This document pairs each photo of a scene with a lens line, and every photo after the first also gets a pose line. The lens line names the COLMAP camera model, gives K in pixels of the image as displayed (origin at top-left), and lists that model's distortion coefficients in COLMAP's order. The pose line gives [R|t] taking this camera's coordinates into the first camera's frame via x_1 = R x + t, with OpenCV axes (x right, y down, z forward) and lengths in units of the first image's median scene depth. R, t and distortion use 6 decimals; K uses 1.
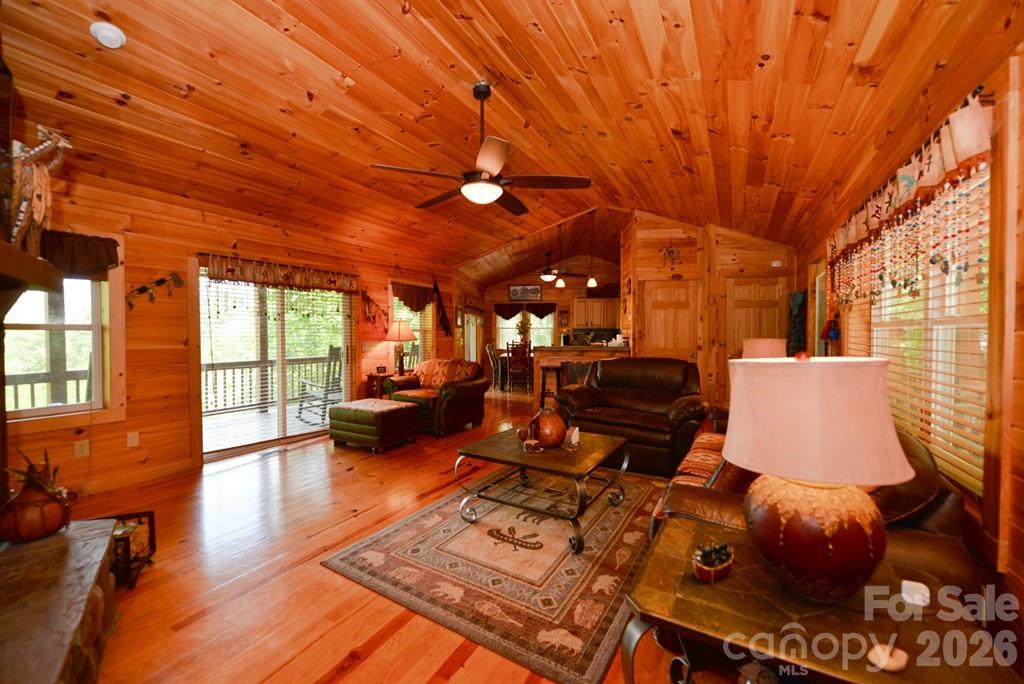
lens RADIAL K [[413.8, 0, 519.5], [0, 413.8, 337.3], [0, 0, 1]] dist [-0.007696, 0.000256]
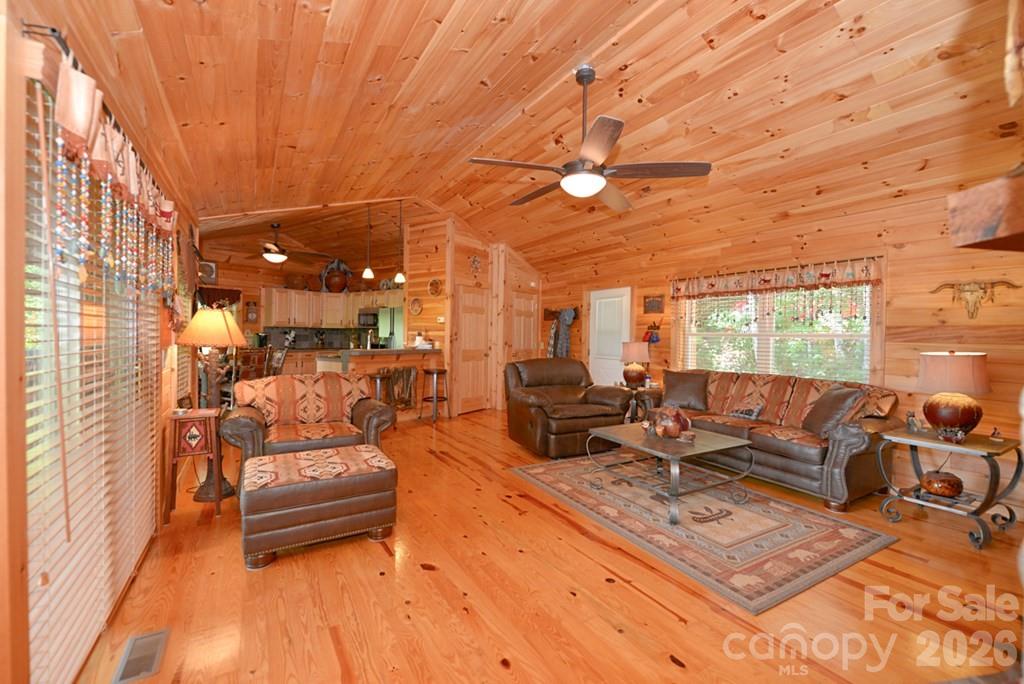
lens RADIAL K [[413.8, 0, 517.3], [0, 413.8, 336.4], [0, 0, 1]] dist [-0.007696, 0.000256]
pose [[0.488118, 0.006474, 0.872754, -1.205525], [-0.007294, 0.999968, -0.003339, -0.011635], [-0.872747, -0.004736, 0.488149, 0.842583]]
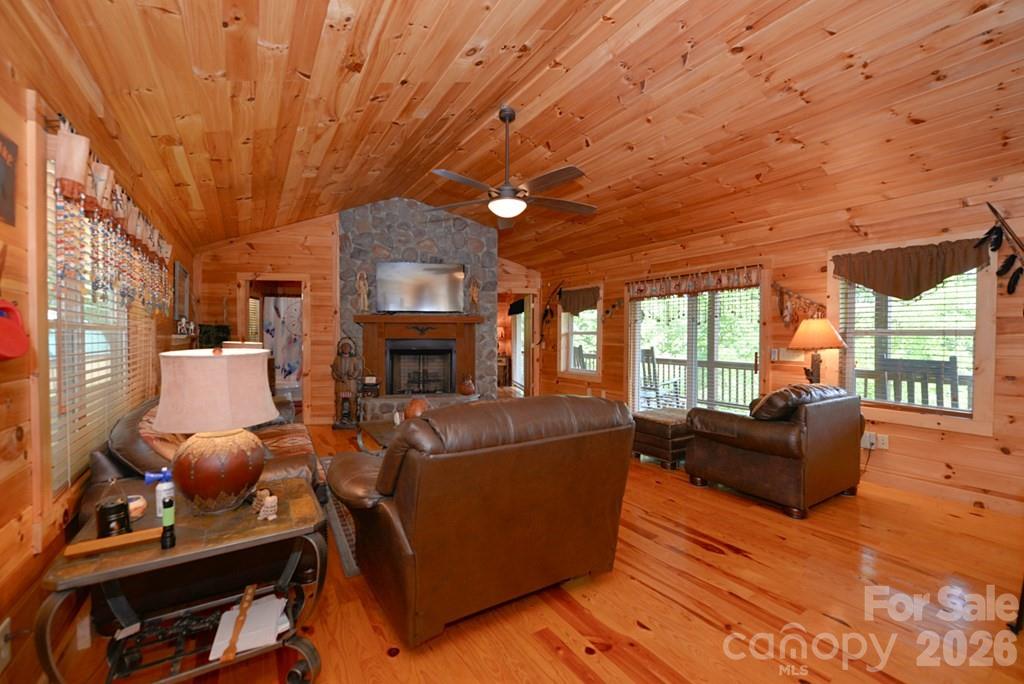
lens RADIAL K [[413.8, 0, 513.4], [0, 413.8, 342.3], [0, 0, 1]] dist [-0.007696, 0.000256]
pose [[-0.480853, 0.014106, -0.876688, 1.085046], [-0.011030, 0.999694, 0.022136, -0.023321], [0.876732, 0.020314, -0.480550, 1.935782]]
